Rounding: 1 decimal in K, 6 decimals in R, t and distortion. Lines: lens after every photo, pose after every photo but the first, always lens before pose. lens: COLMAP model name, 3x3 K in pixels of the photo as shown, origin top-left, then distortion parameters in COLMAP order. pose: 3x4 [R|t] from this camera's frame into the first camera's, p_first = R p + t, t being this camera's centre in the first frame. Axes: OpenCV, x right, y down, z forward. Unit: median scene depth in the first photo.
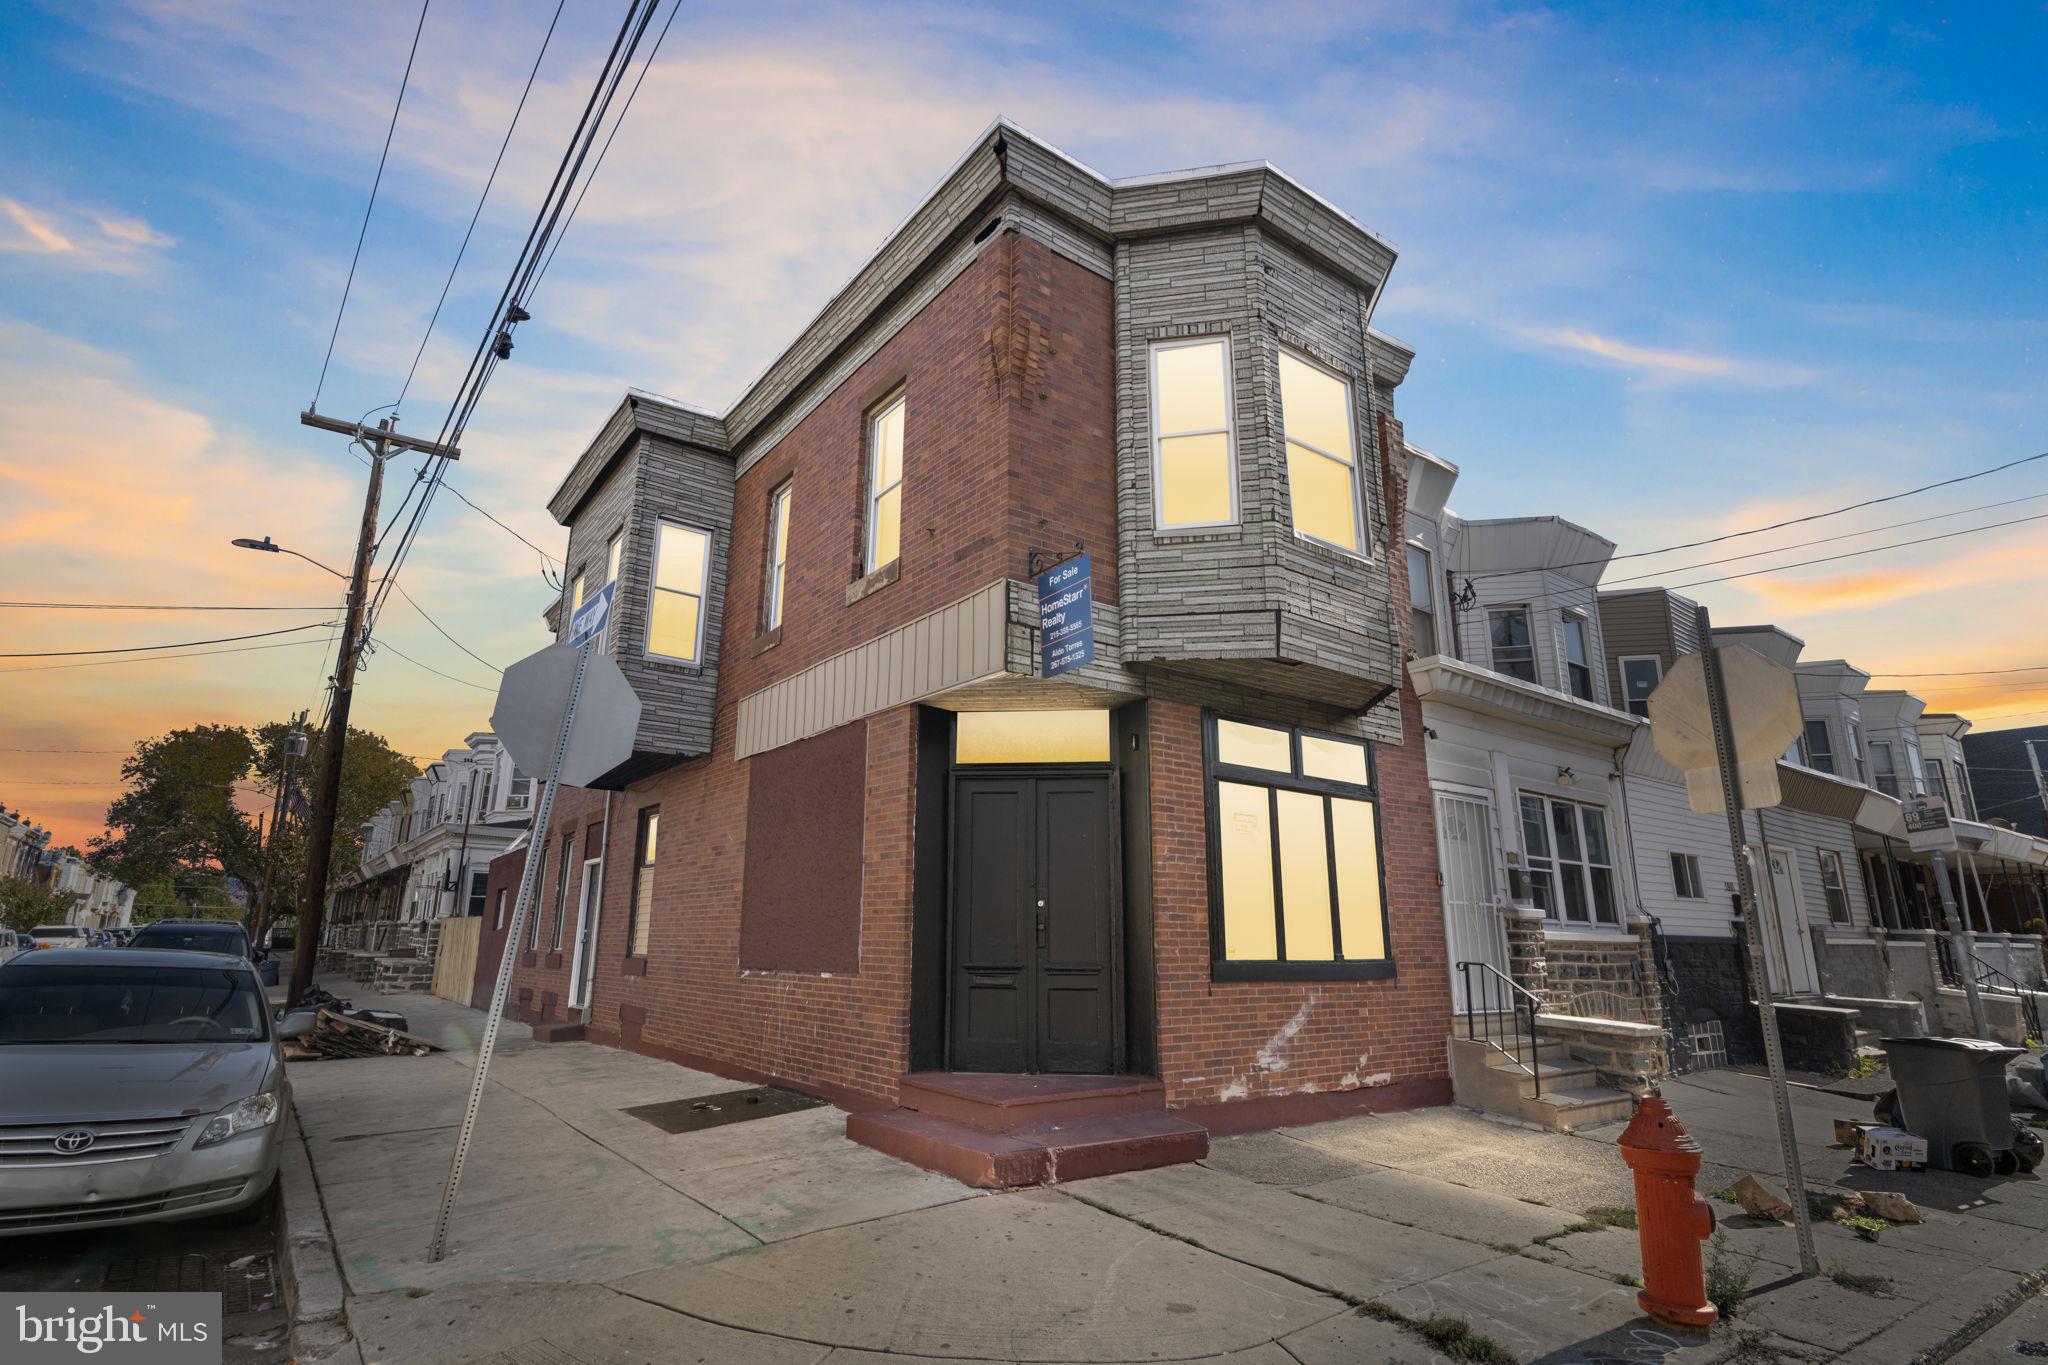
lens RADIAL K [[1040.0, 0, 1018.9], [0, 1040.0, 677.8], [0, 0, 1]] dist [-0.001890, 0.000145]
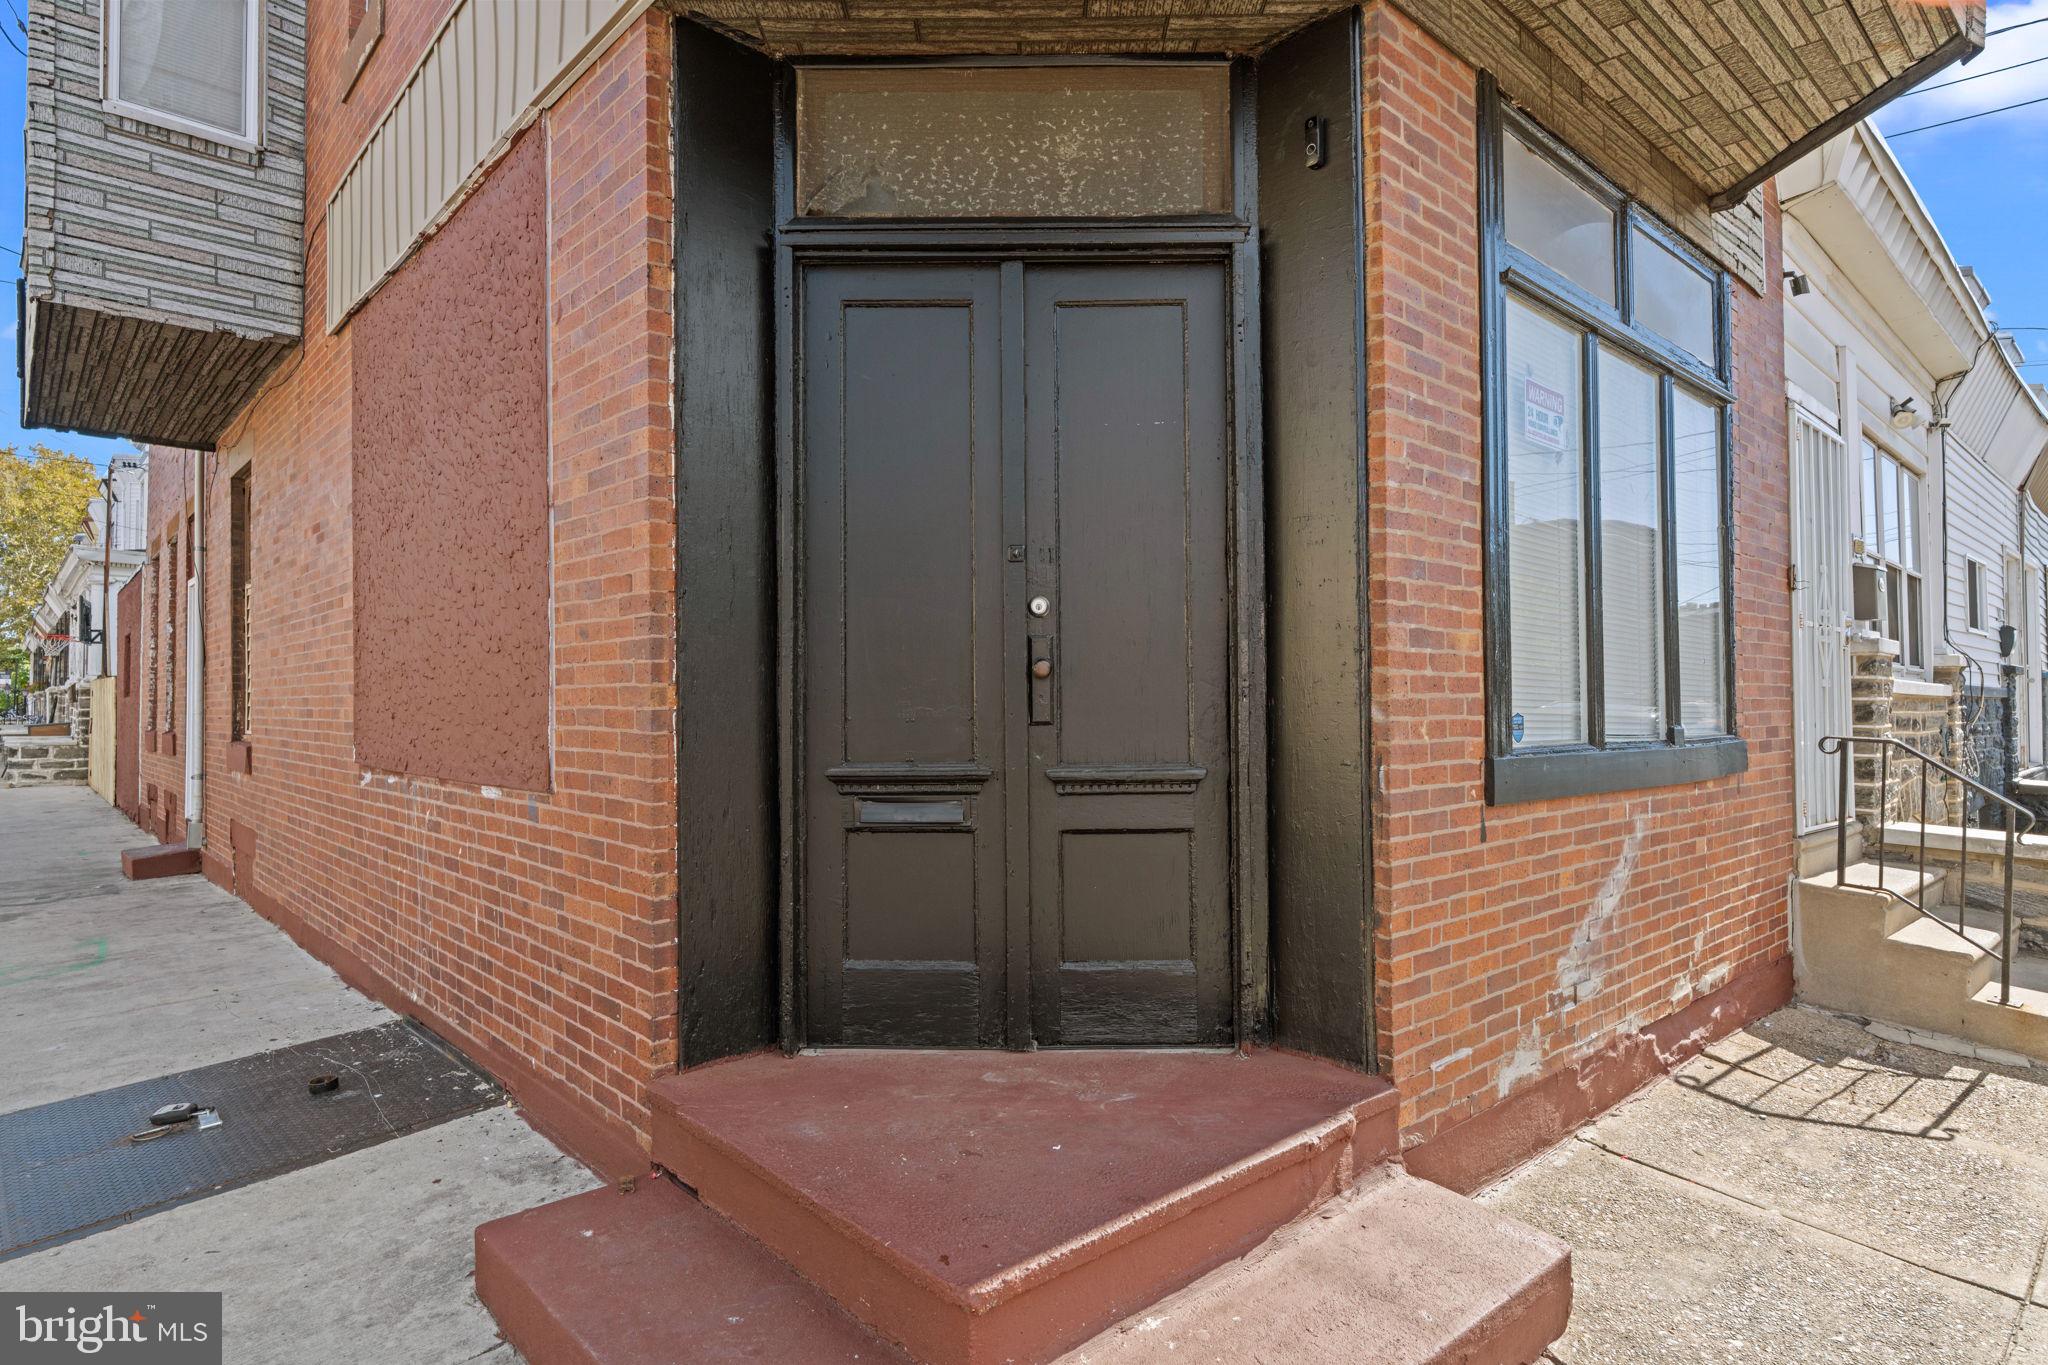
lens RADIAL K [[1122.5, 0, 1022.0], [0, 1122.5, 688.5], [0, 0, 1]] dist [0.000587, 0.000597]
pose [[0.994428, -0.009208, 0.105017, -0.024916], [-0.015527, 0.972518, 0.232307, 0.145782], [-0.104271, -0.232644, 0.966956, 0.581566]]
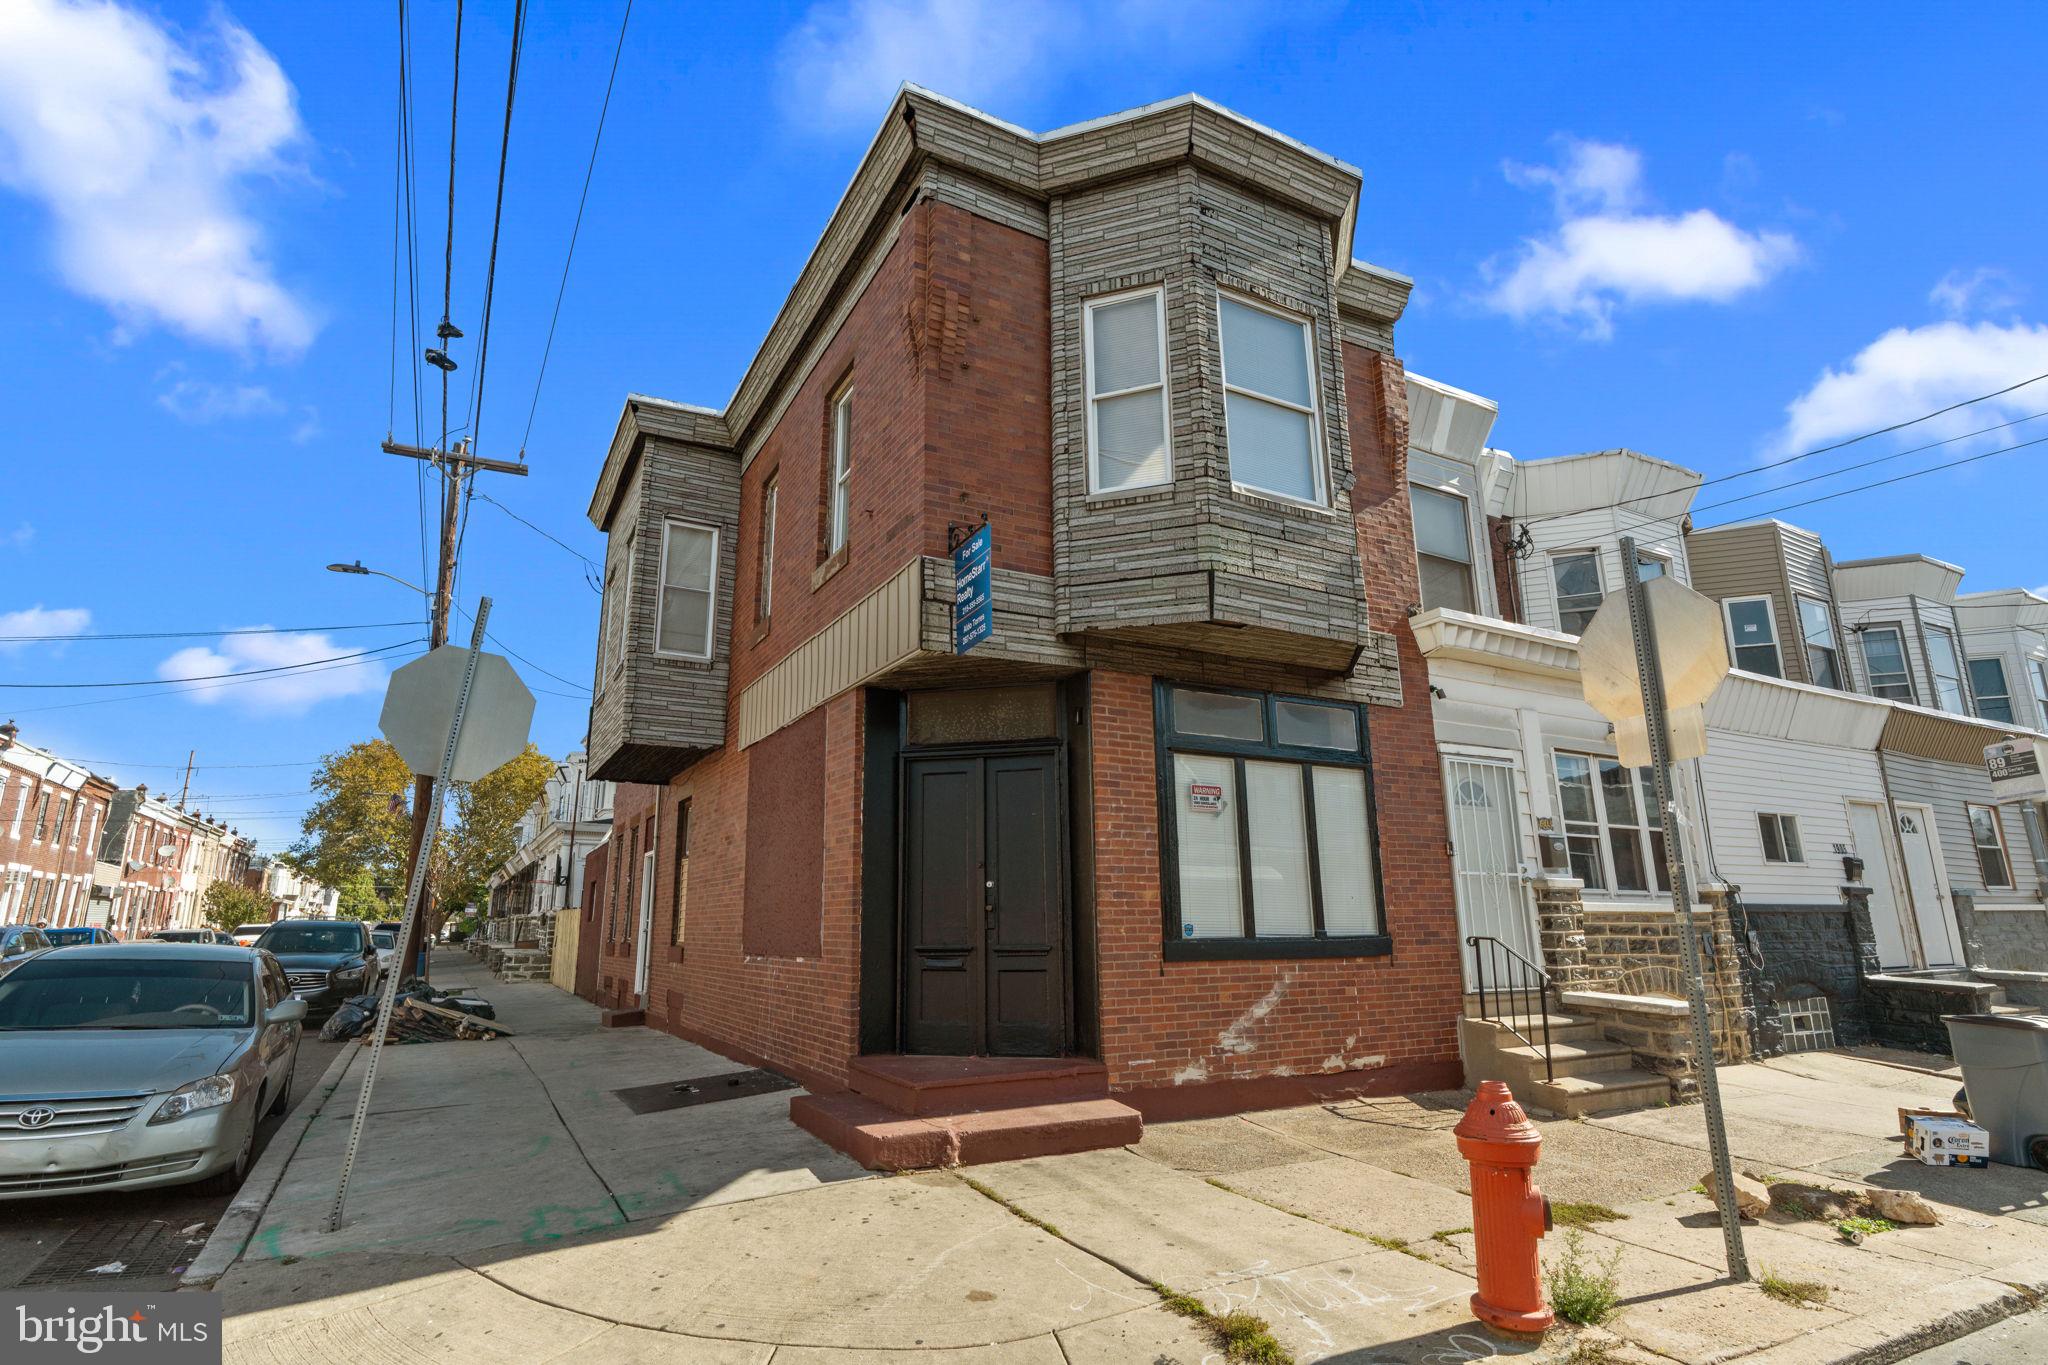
lens RADIAL K [[1049.8, 0, 1015.3], [0, 1049.8, 678.8], [0, 0, 1]] dist [-0.001332, 0.000201]
pose [[0.989969, -0.048312, -0.132766, 0.176126], [0.050720, 0.998603, 0.014811, 0.009455], [0.131865, -0.021396, 0.991037, 0.023489]]
